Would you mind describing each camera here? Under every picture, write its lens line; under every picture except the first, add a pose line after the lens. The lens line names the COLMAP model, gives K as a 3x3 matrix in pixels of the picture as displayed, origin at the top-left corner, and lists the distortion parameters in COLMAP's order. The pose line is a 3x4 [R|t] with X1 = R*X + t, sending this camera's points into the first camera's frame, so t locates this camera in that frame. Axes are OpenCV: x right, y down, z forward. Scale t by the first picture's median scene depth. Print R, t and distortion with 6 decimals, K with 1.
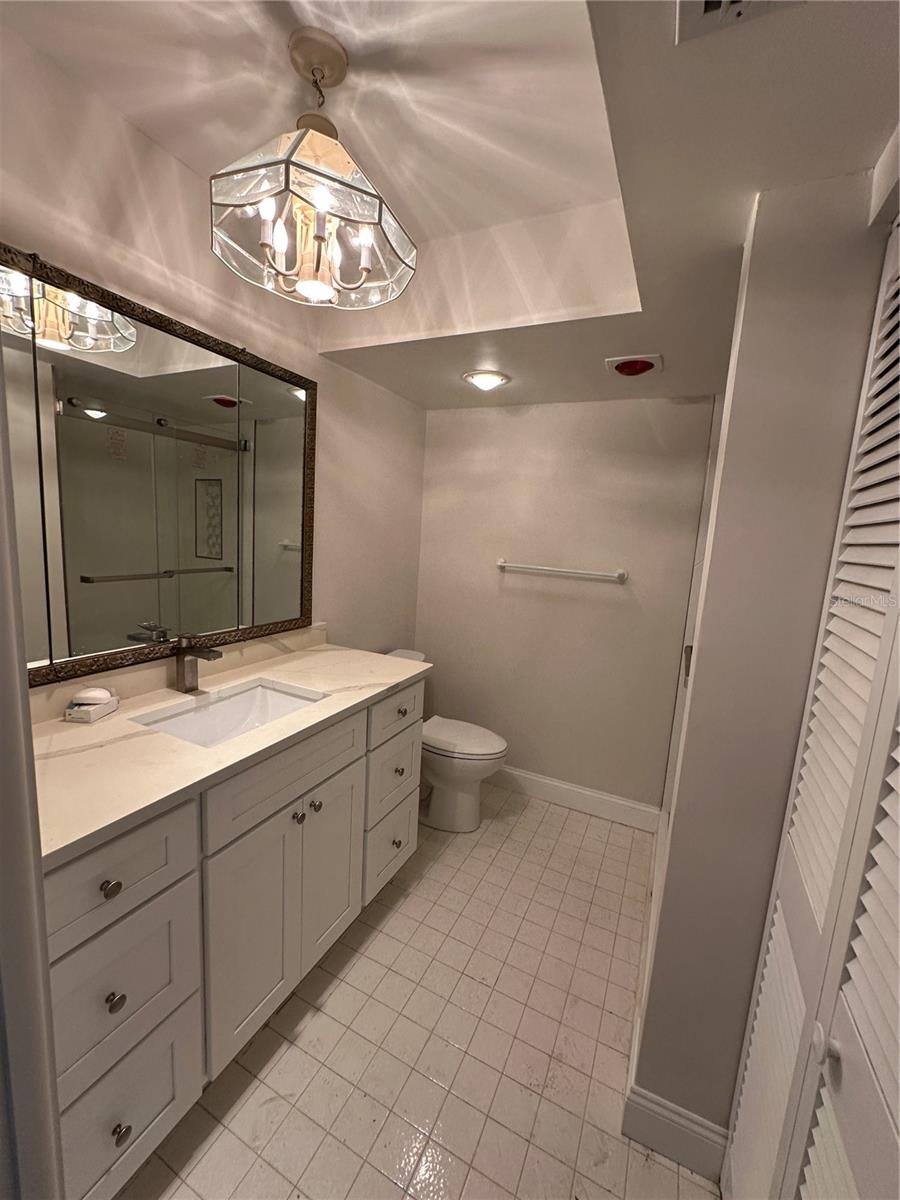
lens RADIAL K [[479.8, 0, 450.3], [0, 479.8, 598.5], [0, 0, 1]] dist [-0.004599, 0.001216]
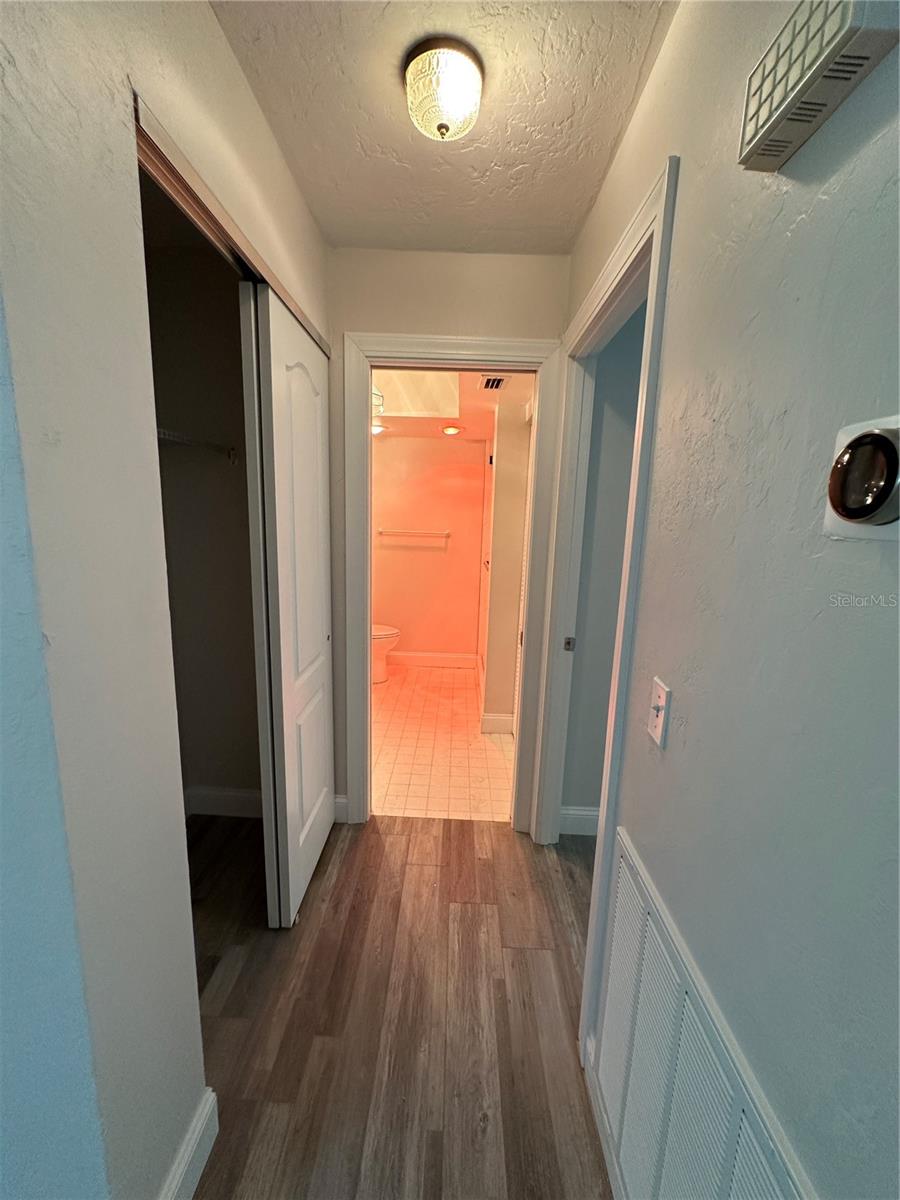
lens RADIAL K [[479.8, 0, 446.9], [0, 479.8, 602.3], [0, 0, 1]] dist [-0.004599, 0.001216]
pose [[0.912542, -0.105994, 0.395009, -0.396242], [0.080391, 0.993478, 0.080866, 0.064864], [-0.401004, -0.042039, 0.915111, -0.684909]]
